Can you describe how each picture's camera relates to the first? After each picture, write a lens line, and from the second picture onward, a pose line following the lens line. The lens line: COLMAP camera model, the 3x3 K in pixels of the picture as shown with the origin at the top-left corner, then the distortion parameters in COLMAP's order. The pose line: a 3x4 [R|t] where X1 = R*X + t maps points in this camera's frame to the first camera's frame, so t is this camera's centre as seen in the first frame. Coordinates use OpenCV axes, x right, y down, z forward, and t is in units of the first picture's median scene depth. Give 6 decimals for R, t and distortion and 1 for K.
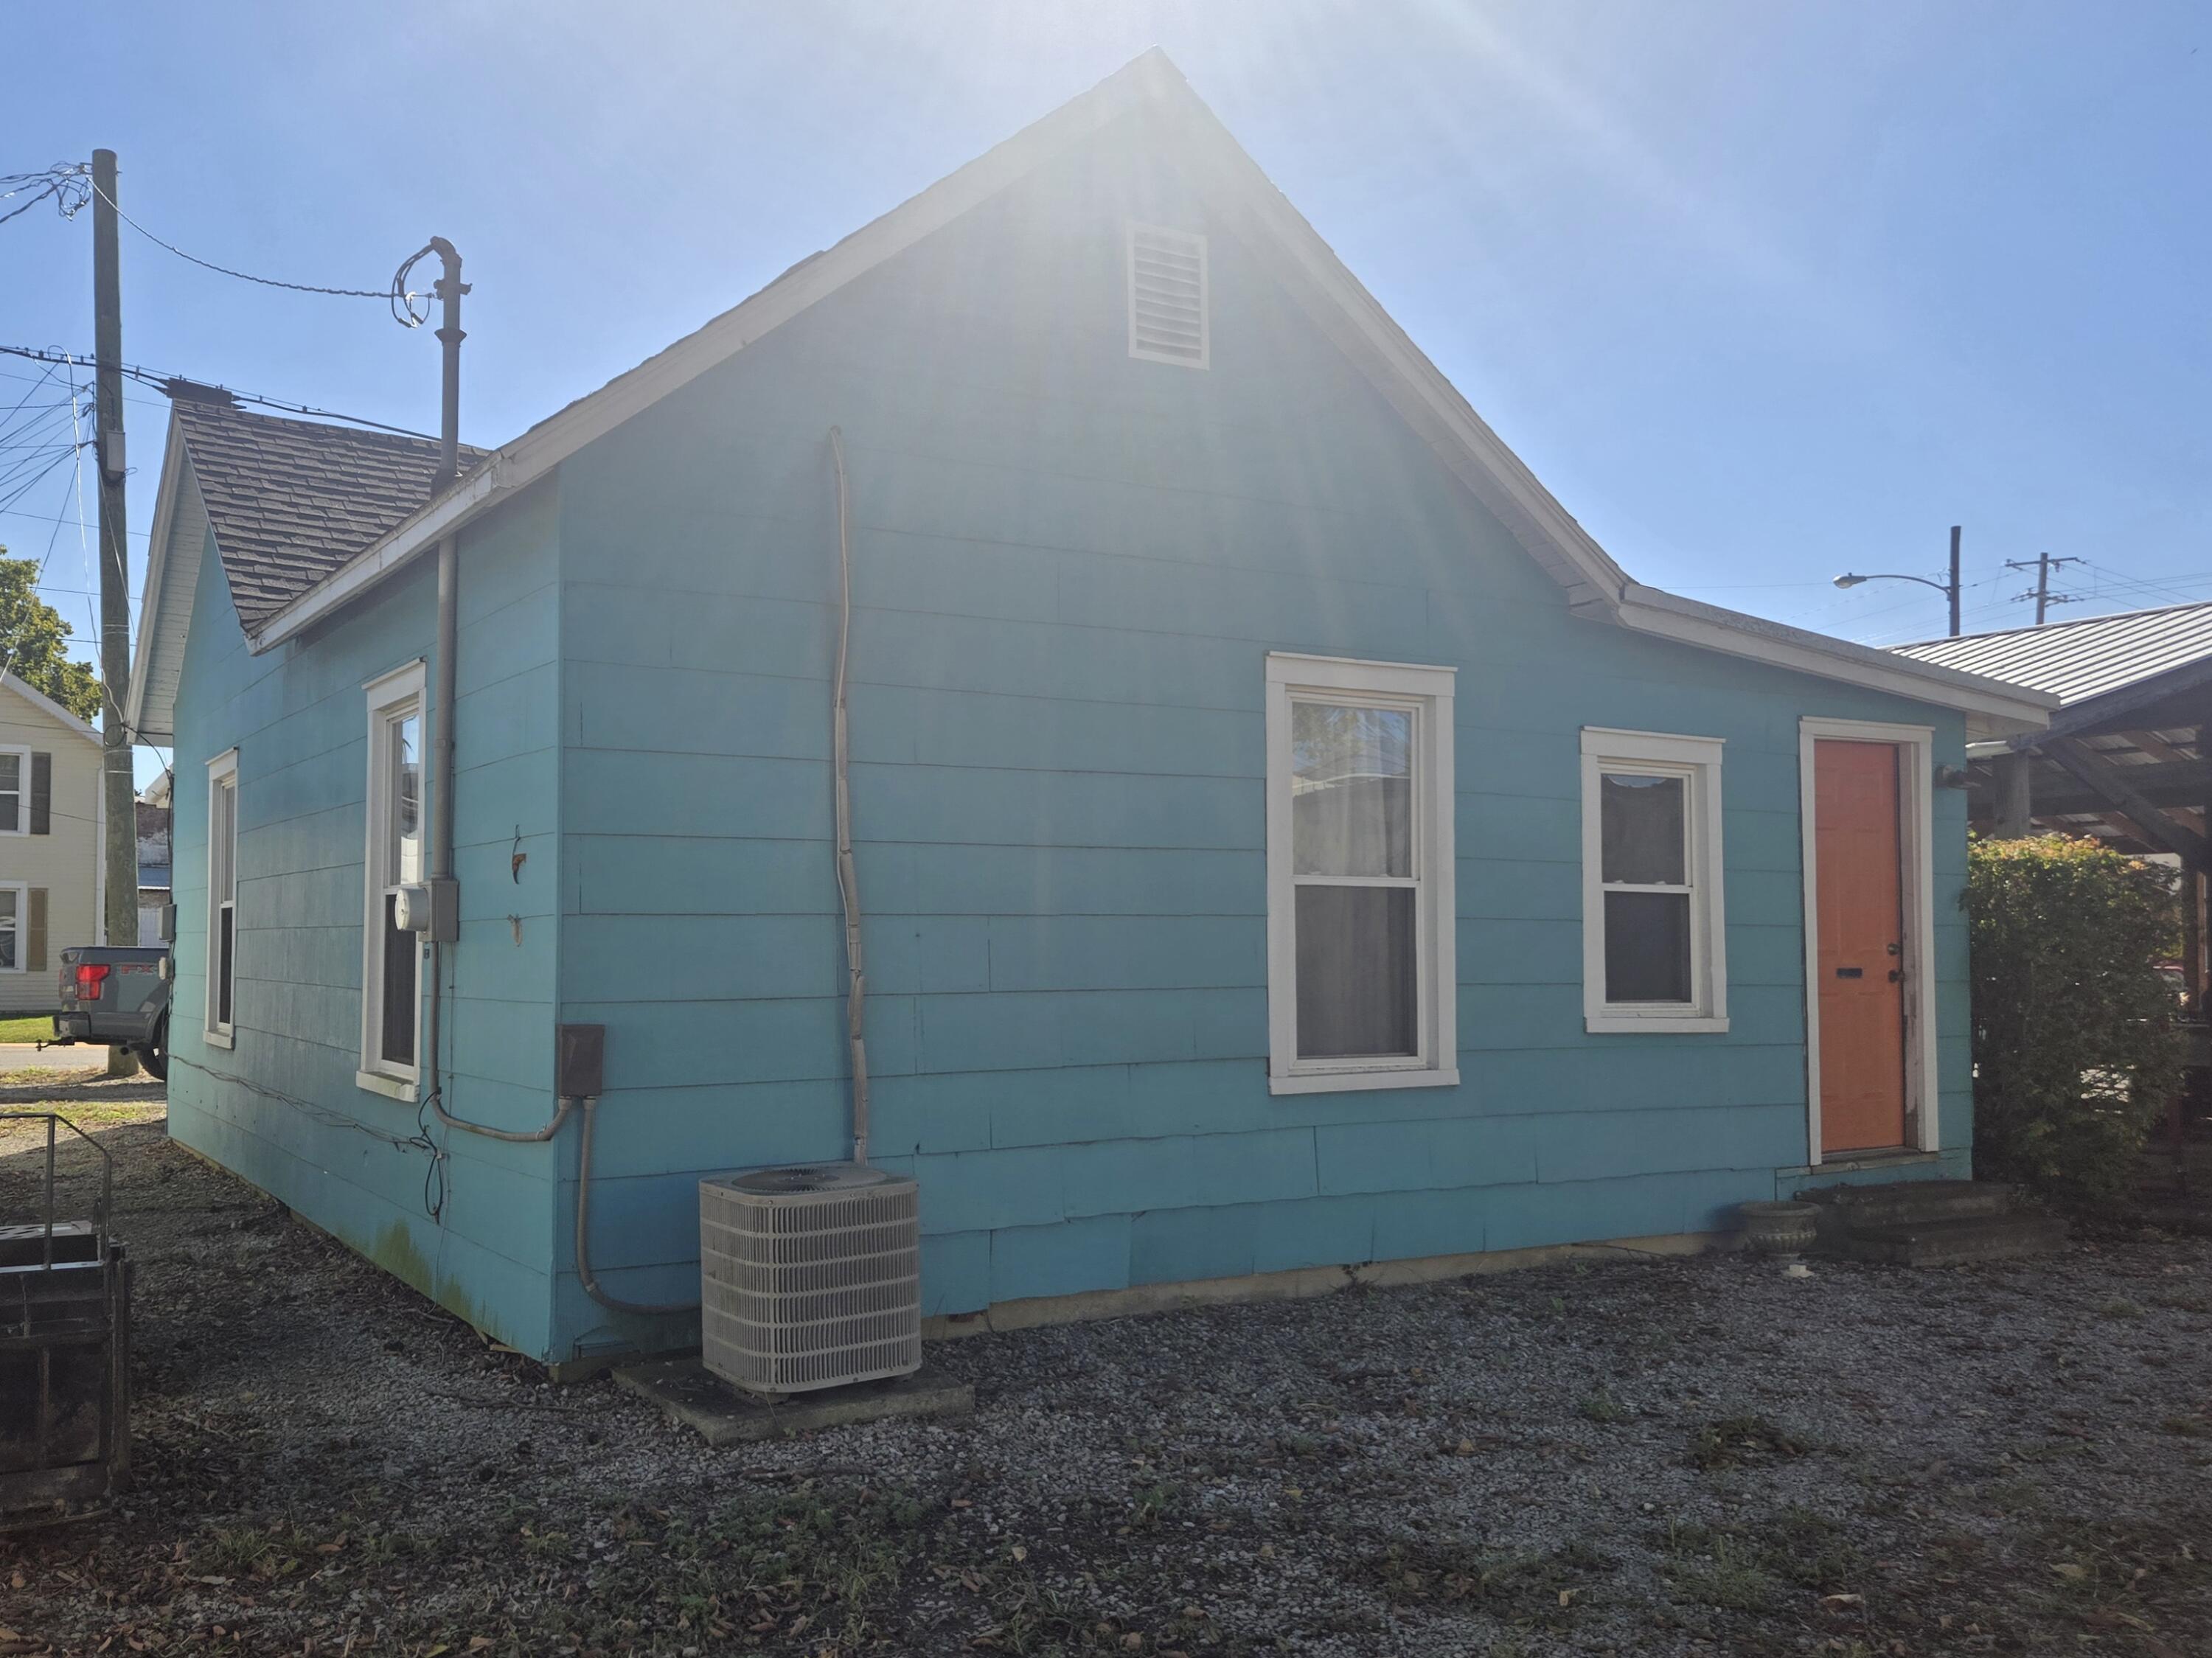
lens RADIAL K [[2168.0, 0, 1106.0], [0, 2168.0, 829.0], [0, 0, 1]] dist [0.047204, -0.009207]
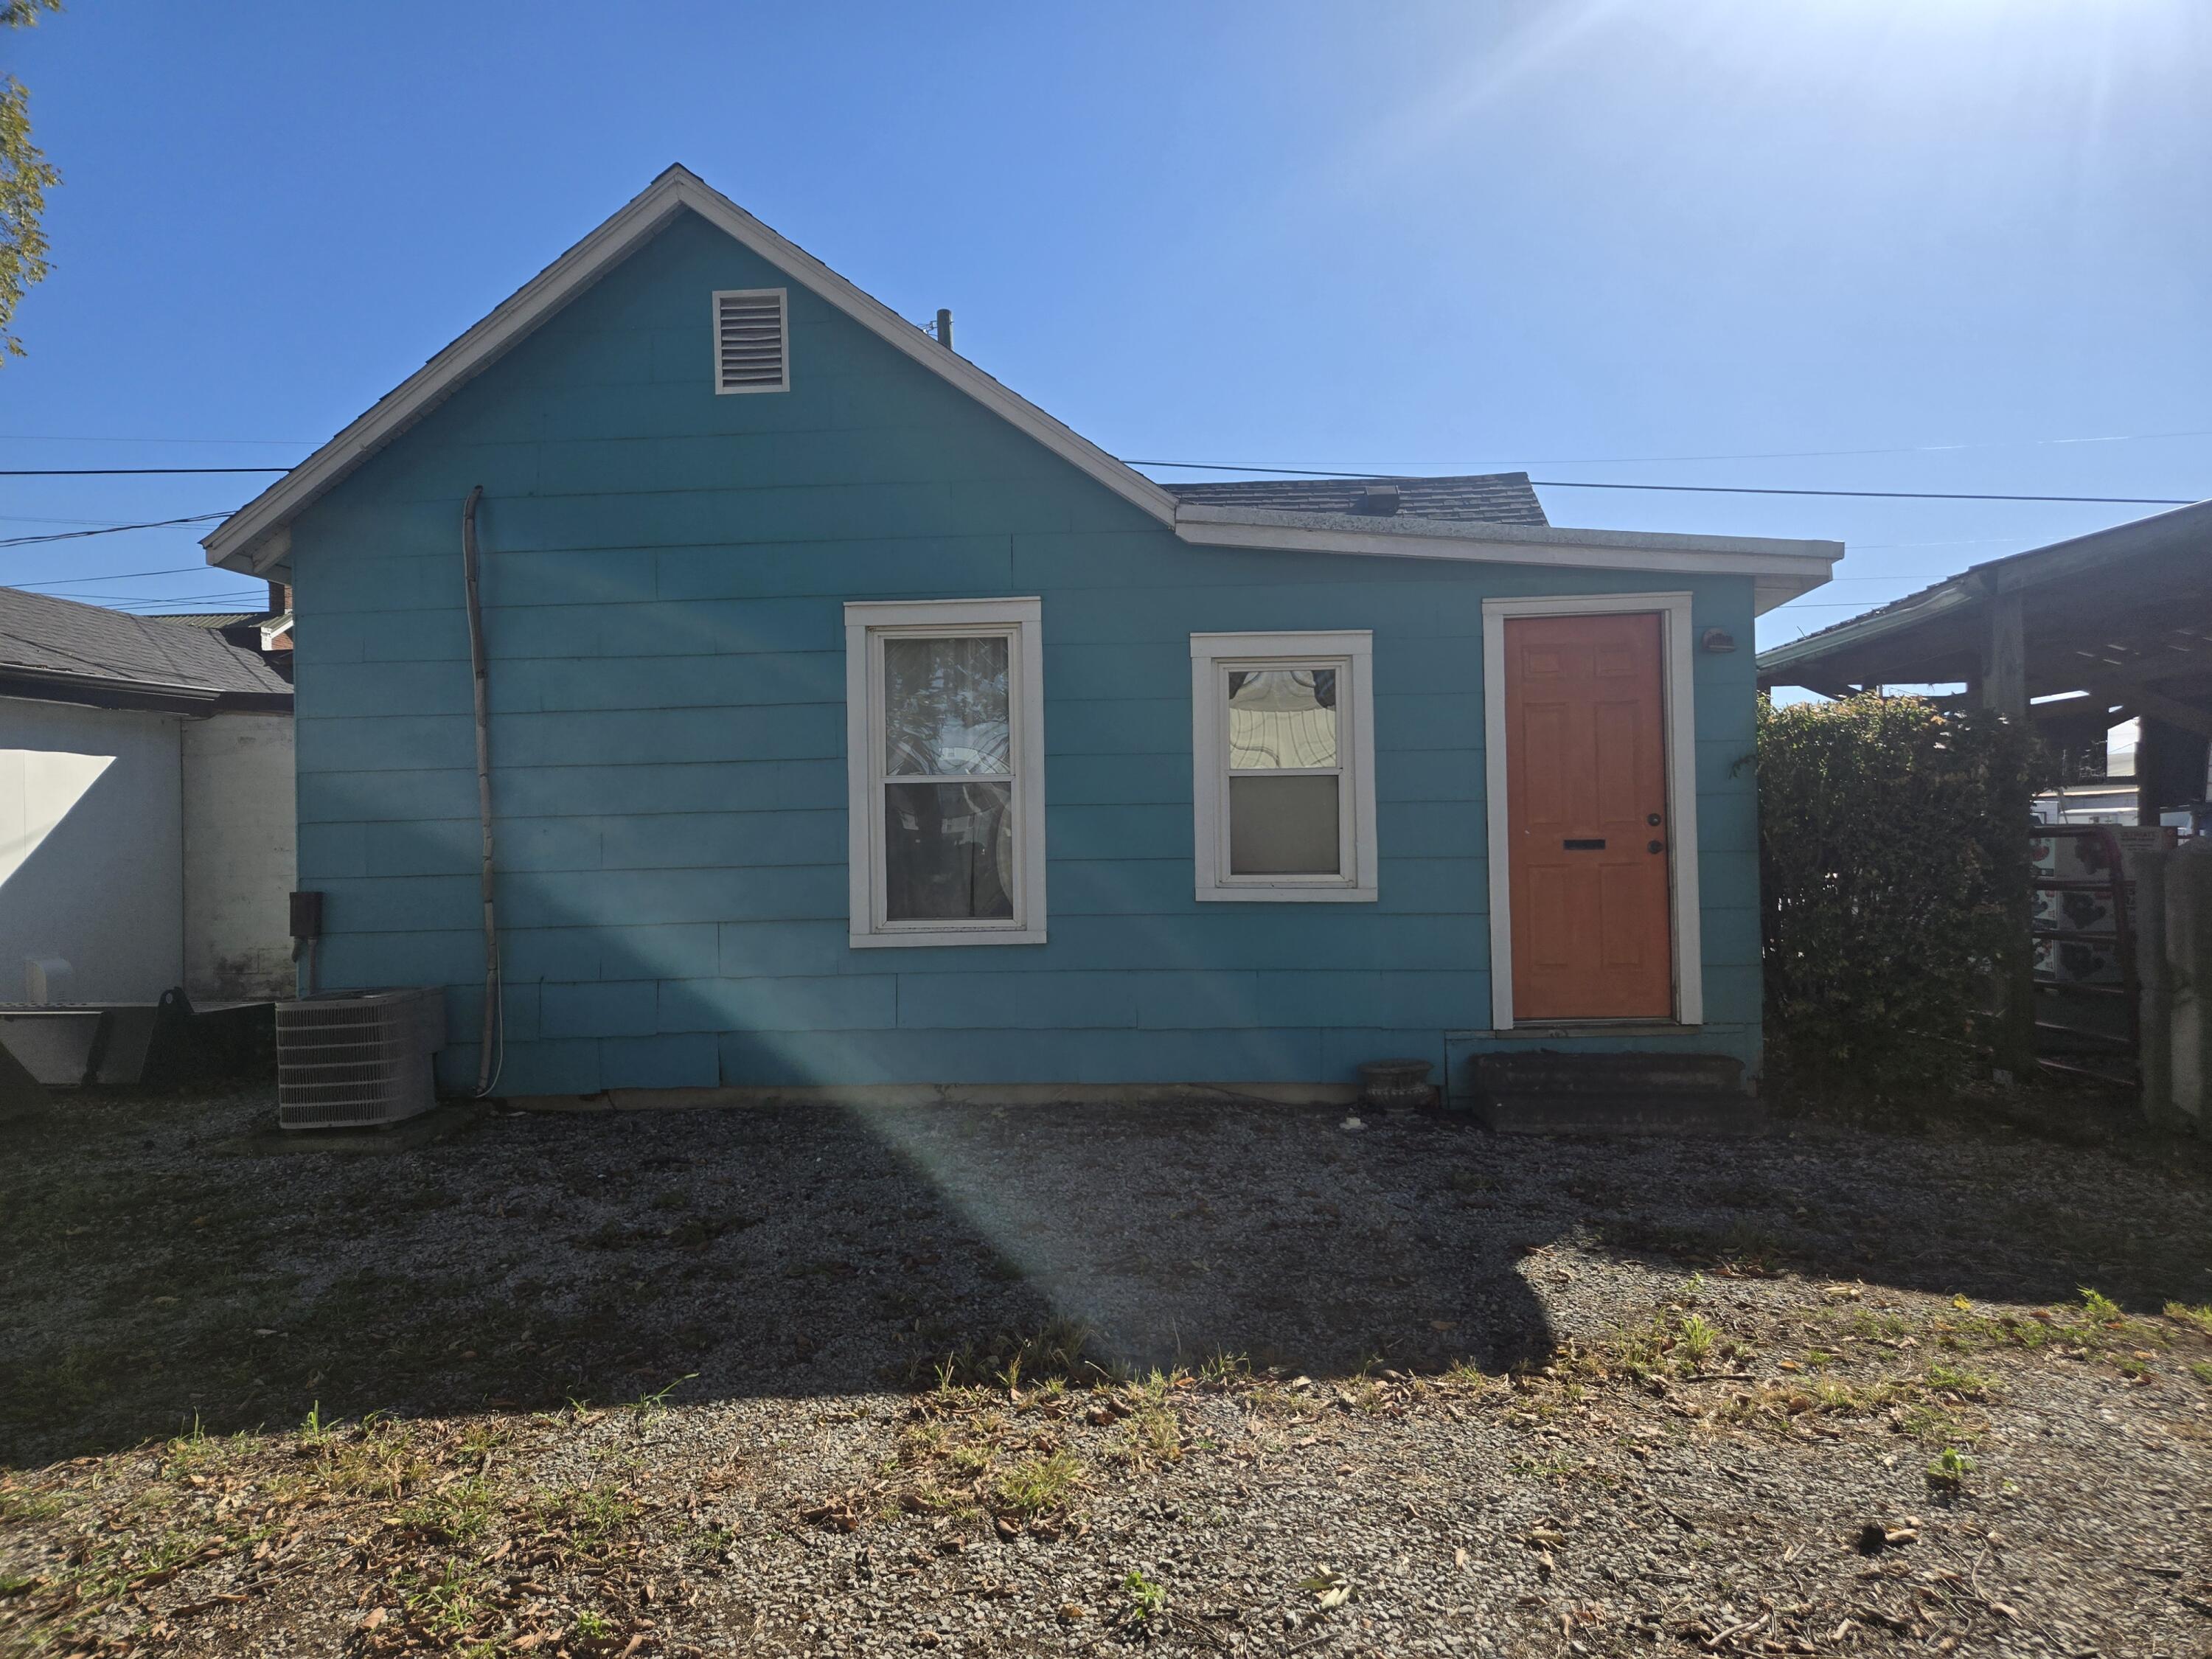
lens RADIAL K [[1590.0, 0, 1106.0], [0, 1590.0, 829.5], [0, 0, 1]] dist [0.038960, -0.000282]
pose [[0.789049, -0.023756, -0.613871, 0.619217], [0.052025, 0.998246, 0.028241, 0.026474], [0.612124, -0.054220, 0.788901, 0.278673]]
